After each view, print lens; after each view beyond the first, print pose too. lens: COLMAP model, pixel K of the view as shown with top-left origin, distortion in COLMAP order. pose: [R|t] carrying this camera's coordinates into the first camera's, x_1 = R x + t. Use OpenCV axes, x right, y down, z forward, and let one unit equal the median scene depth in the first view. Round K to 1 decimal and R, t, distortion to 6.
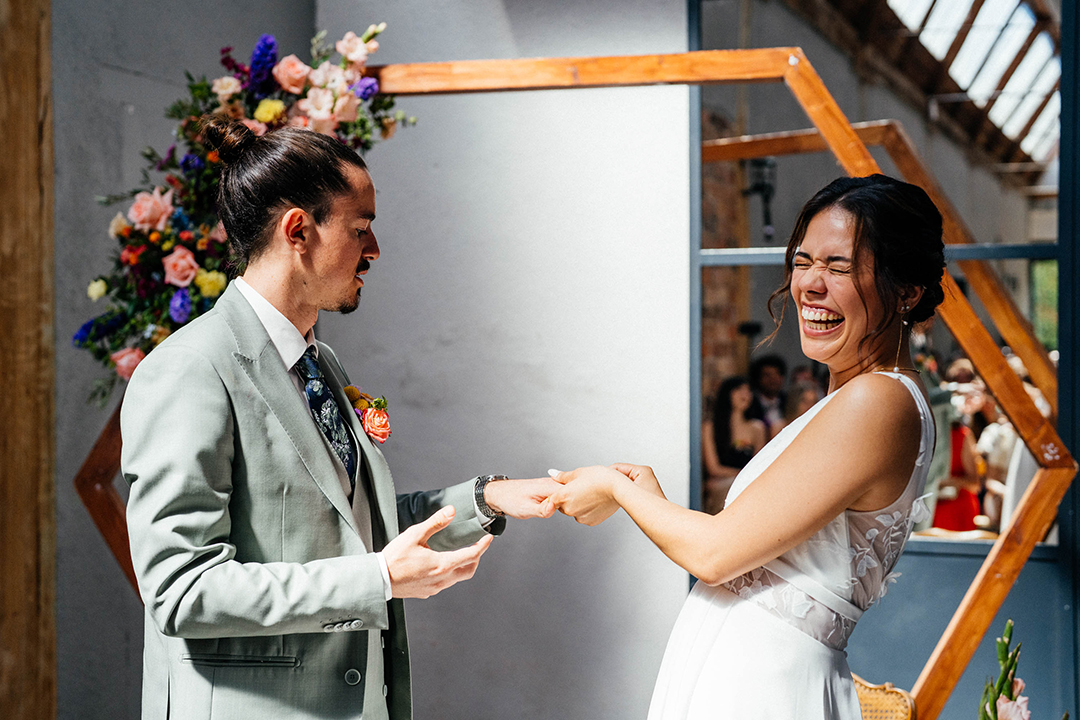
lens RADIAL K [[1593.2, 0, 540.0], [0, 1593.2, 360.0], [0, 0, 1]] dist [-0.105025, 0.859631]
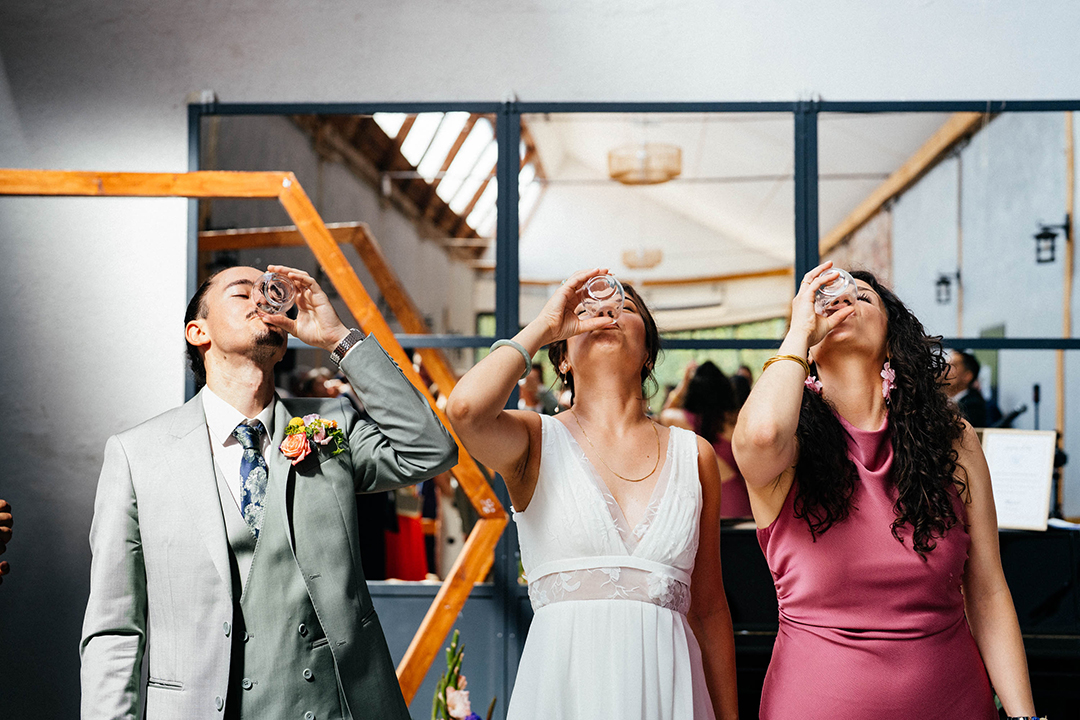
lens RADIAL K [[1786.1, 0, 536.8], [0, 1786.1, 336.4], [0, 0, 1]] dist [-0.043178, 0.079000]
pose [[0.944927, 0.018667, 0.326747, -0.100349], [-0.002569, 0.998764, -0.049629, -0.005712], [-0.327270, 0.046057, 0.943808, -0.331392]]
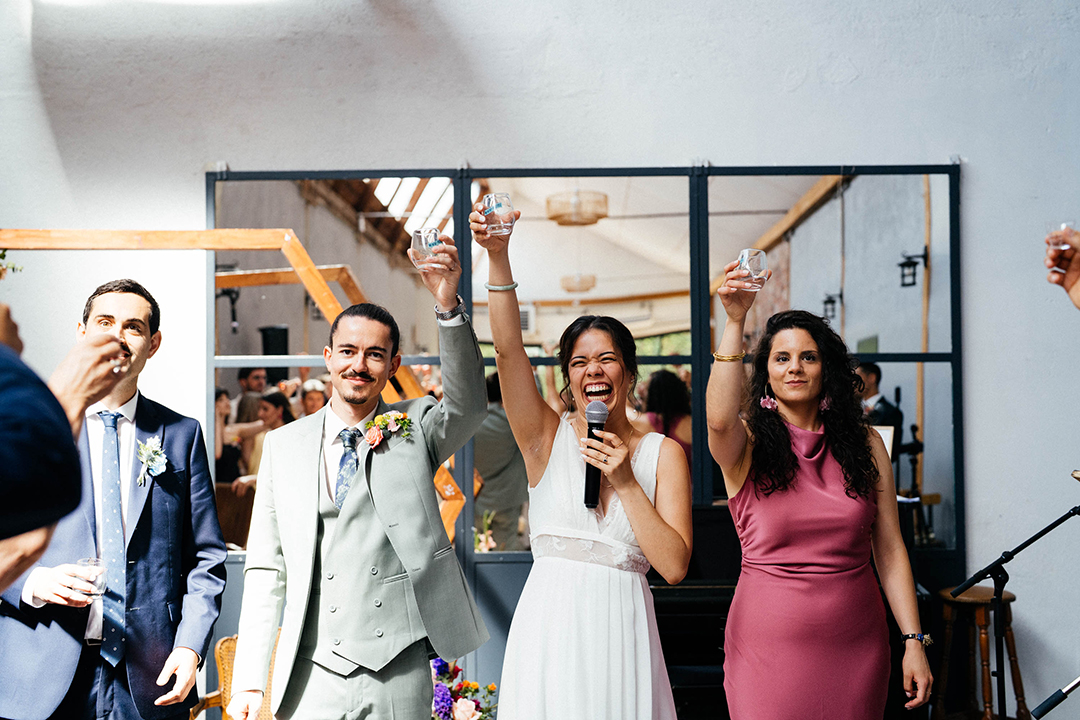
lens RADIAL K [[1593.2, 0, 540.0], [0, 1593.2, 360.0], [0, 0, 1]] dist [-0.105025, 0.859631]
pose [[0.935259, 0.005484, 0.353922, -0.152393], [0.009108, 0.999176, -0.039550, -0.008221], [-0.353847, 0.040213, 0.934438, -0.505417]]
